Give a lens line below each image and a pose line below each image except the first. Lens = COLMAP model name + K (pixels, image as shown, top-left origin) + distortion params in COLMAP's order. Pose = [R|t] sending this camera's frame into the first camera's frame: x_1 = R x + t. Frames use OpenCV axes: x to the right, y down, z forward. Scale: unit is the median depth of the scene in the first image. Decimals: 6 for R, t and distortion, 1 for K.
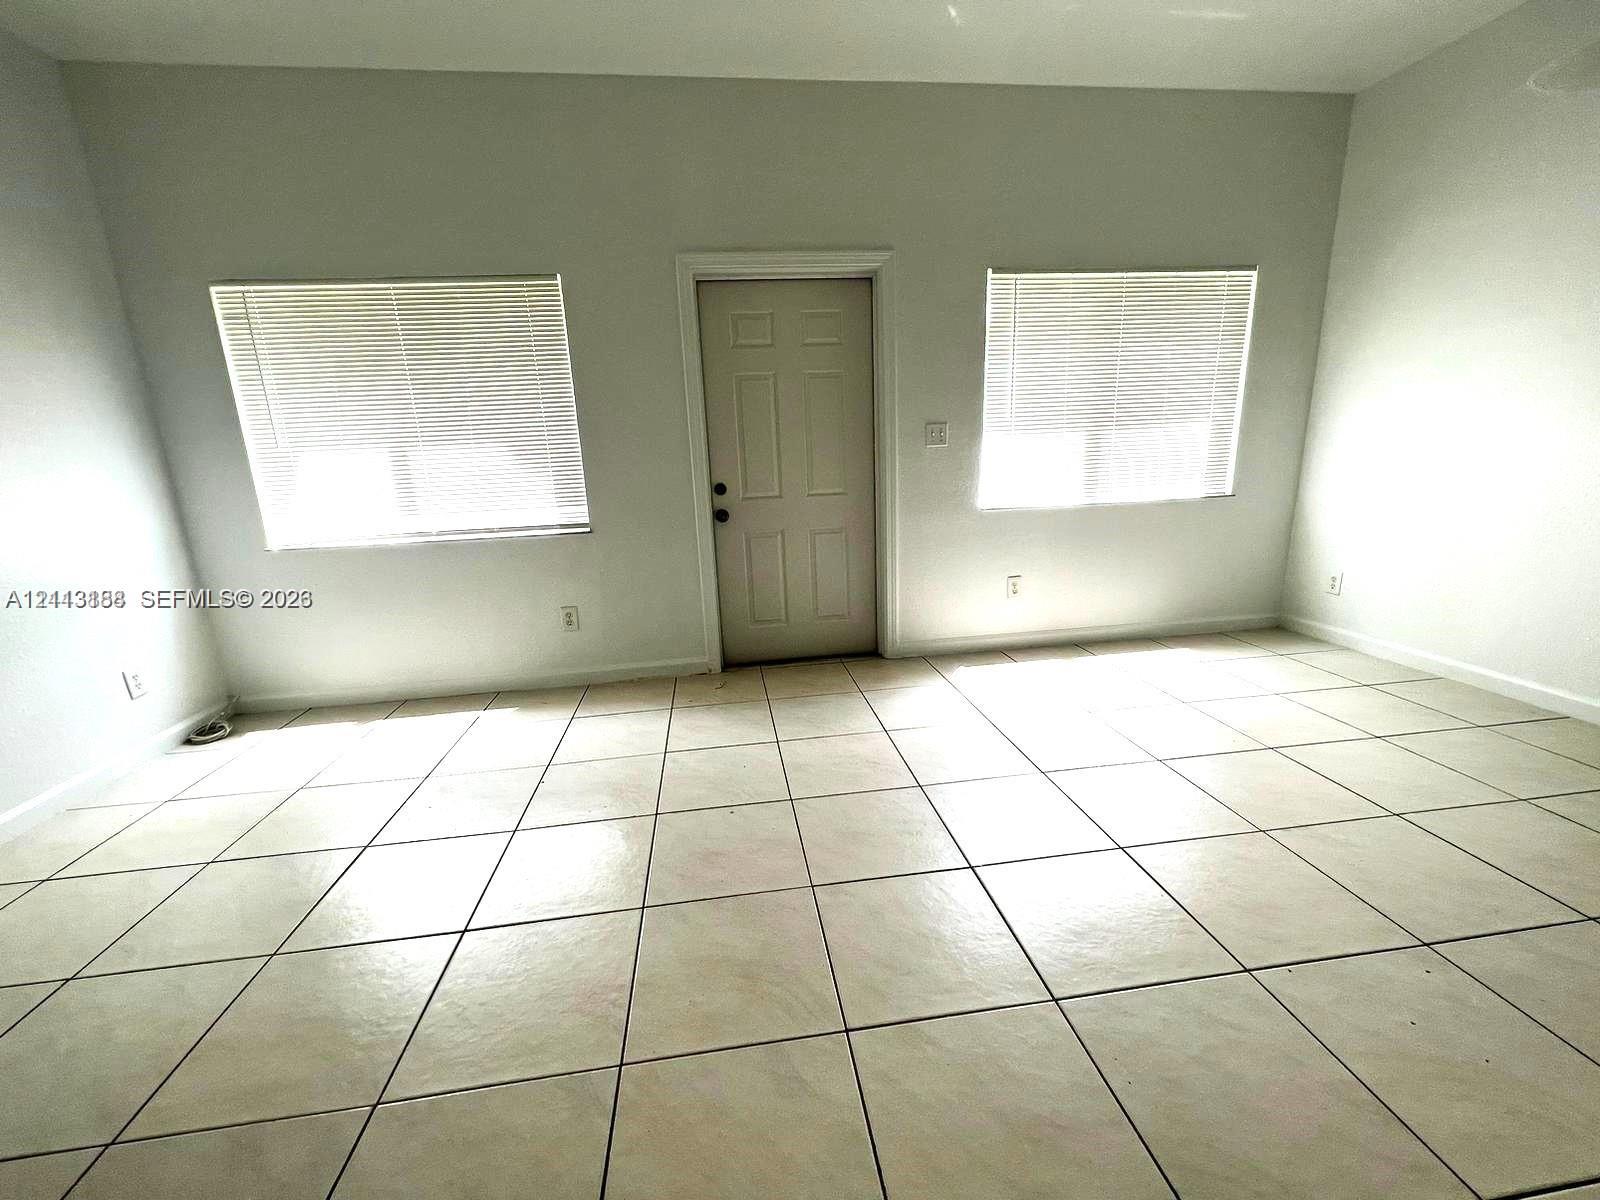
lens RADIAL K [[643.5, 0, 796.2], [0, 643.5, 602.7], [0, 0, 1]] dist [0.001578, 0.000144]
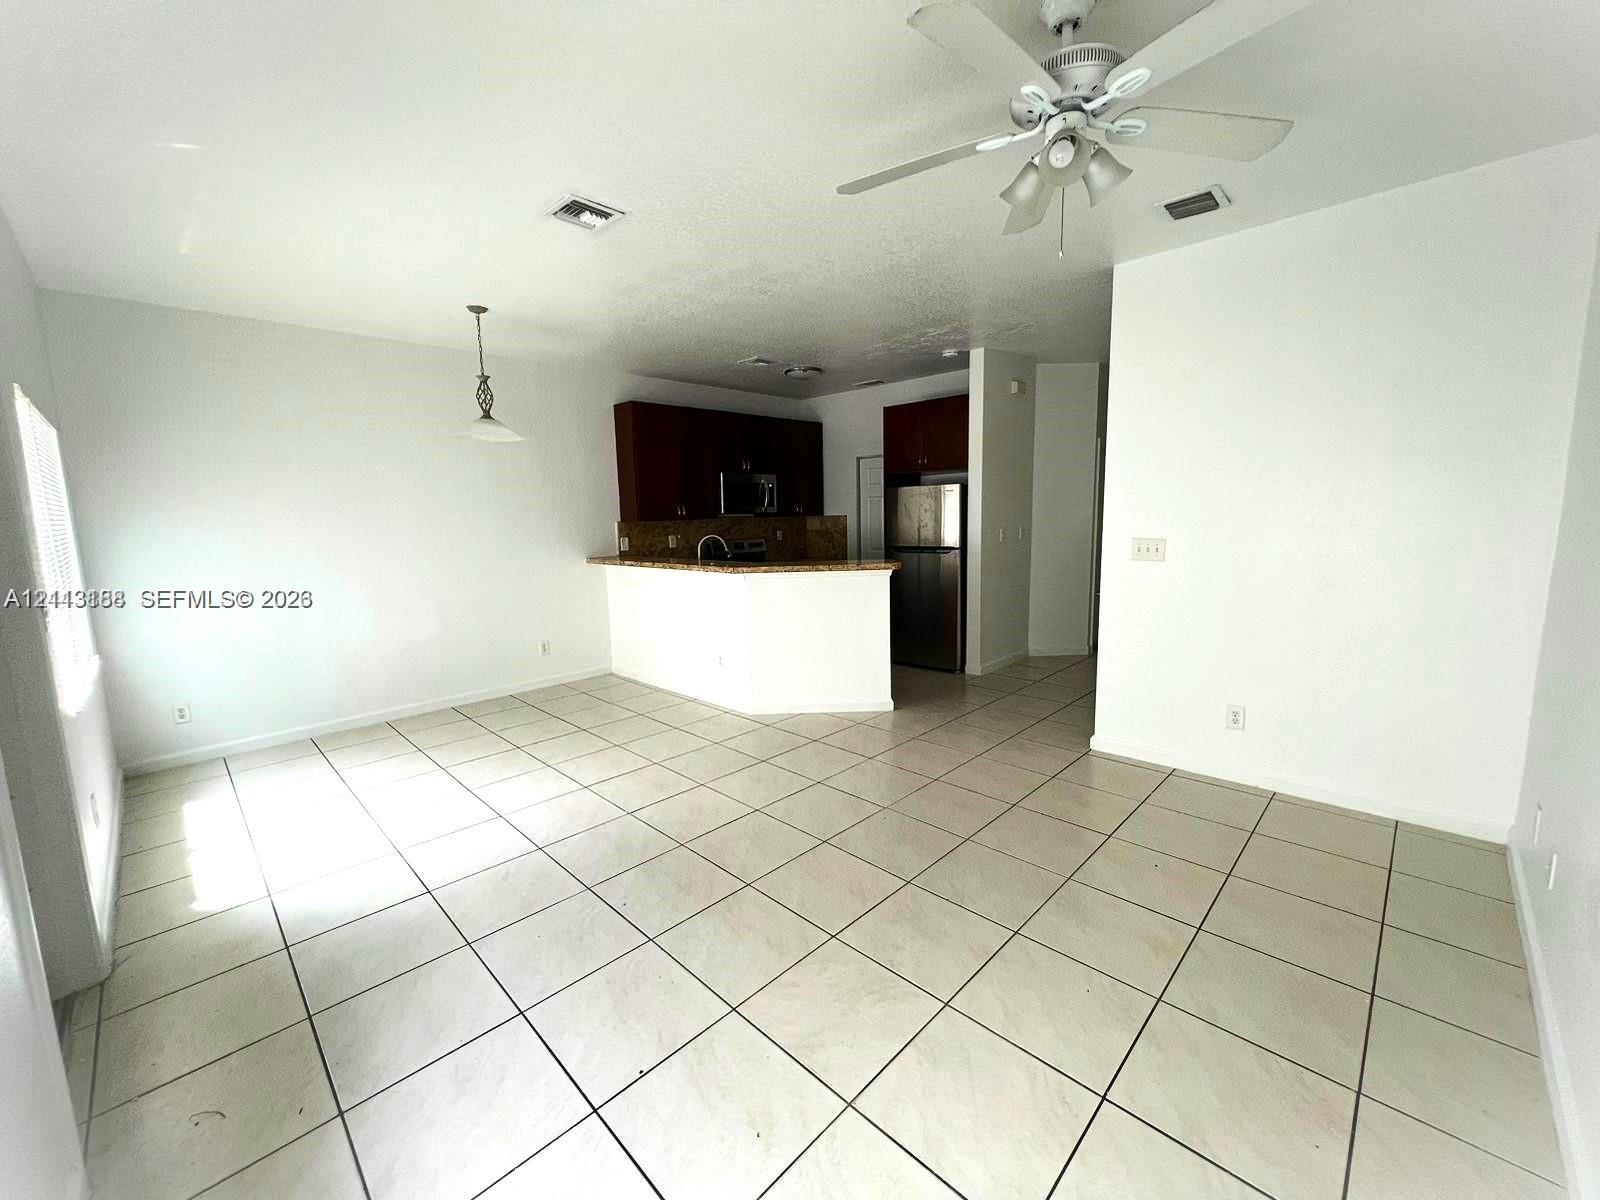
lens RADIAL K [[643.5, 0, 794.3], [0, 643.5, 603.4], [0, 0, 1]] dist [0.001578, 0.000144]
pose [[-0.612908, -0.057009, 0.788095, -0.815280], [0.228926, 0.941804, 0.246166, -0.280220], [-0.756265, 0.331293, -0.564189, 0.864688]]
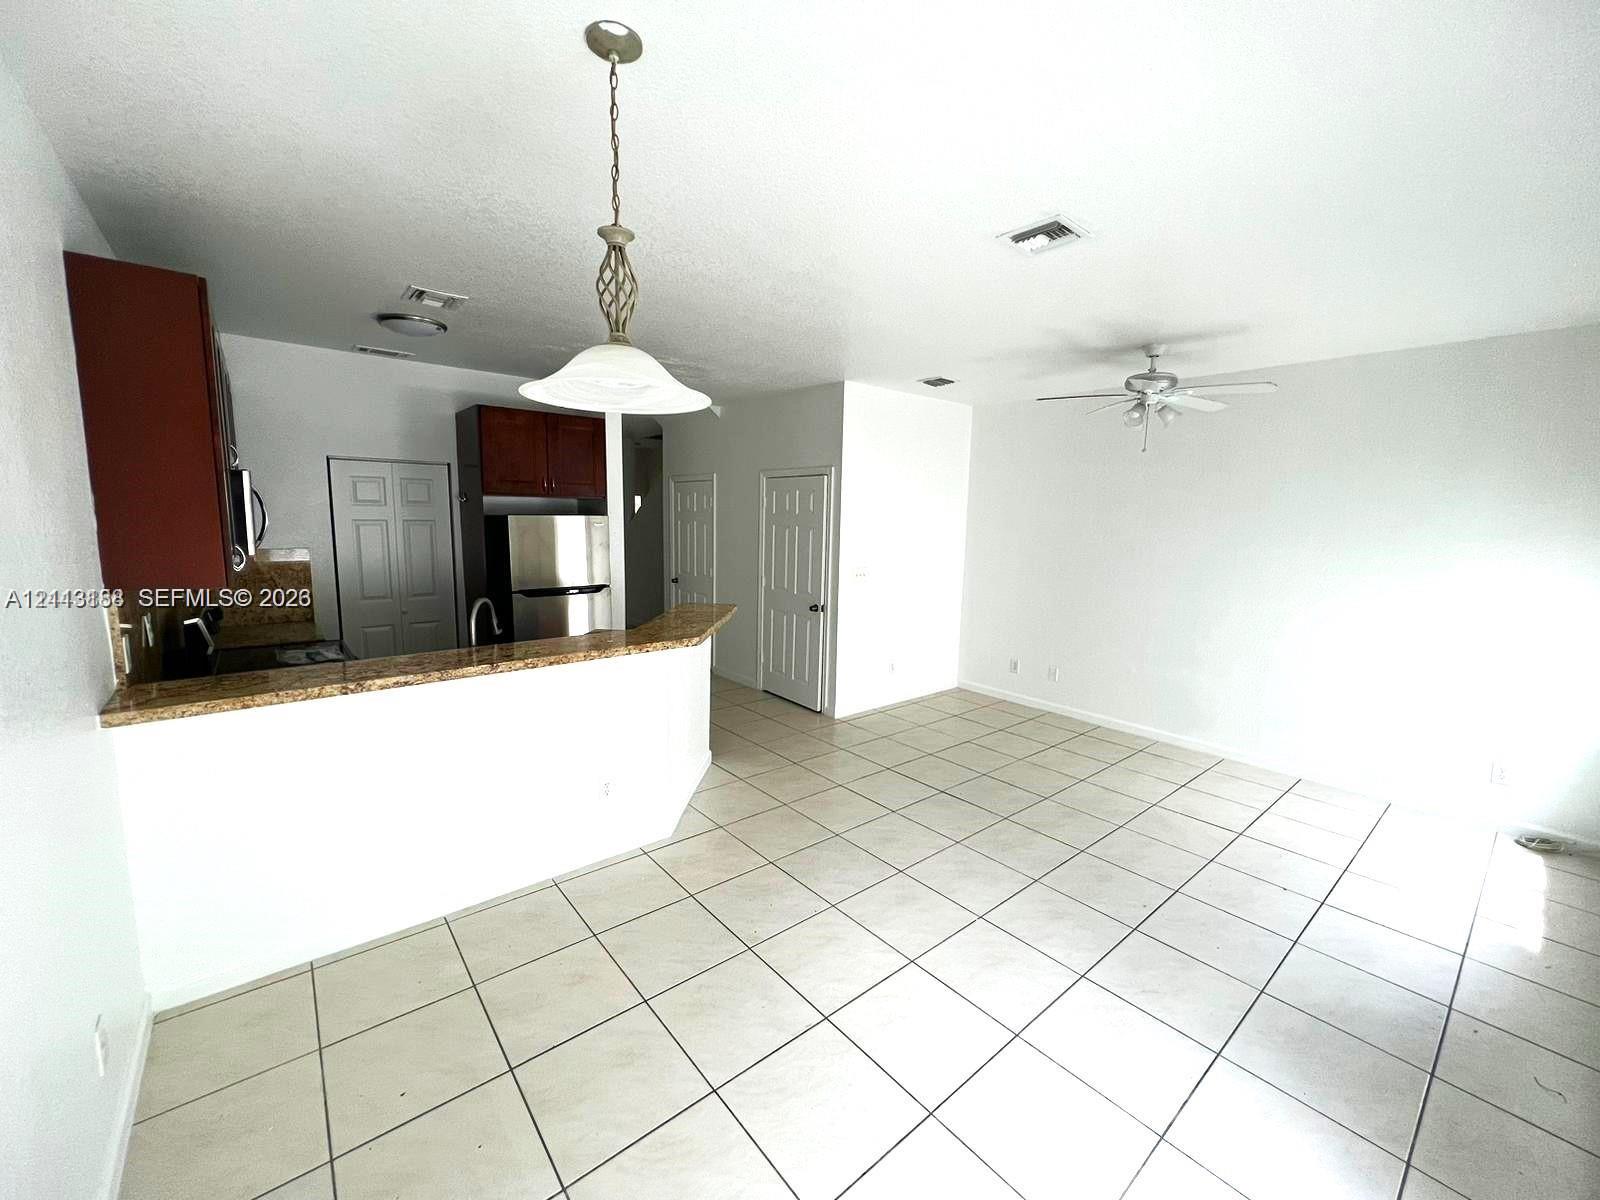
lens RADIAL K [[643.5, 0, 797.9], [0, 643.5, 595.6], [0, 0, 1]] dist [0.001578, 0.000144]
pose [[-0.842962, 0.093001, -0.529874, 0.823788], [-0.107873, 0.935720, 0.335845, -0.464544], [0.527047, 0.340263, -0.778744, 1.007845]]
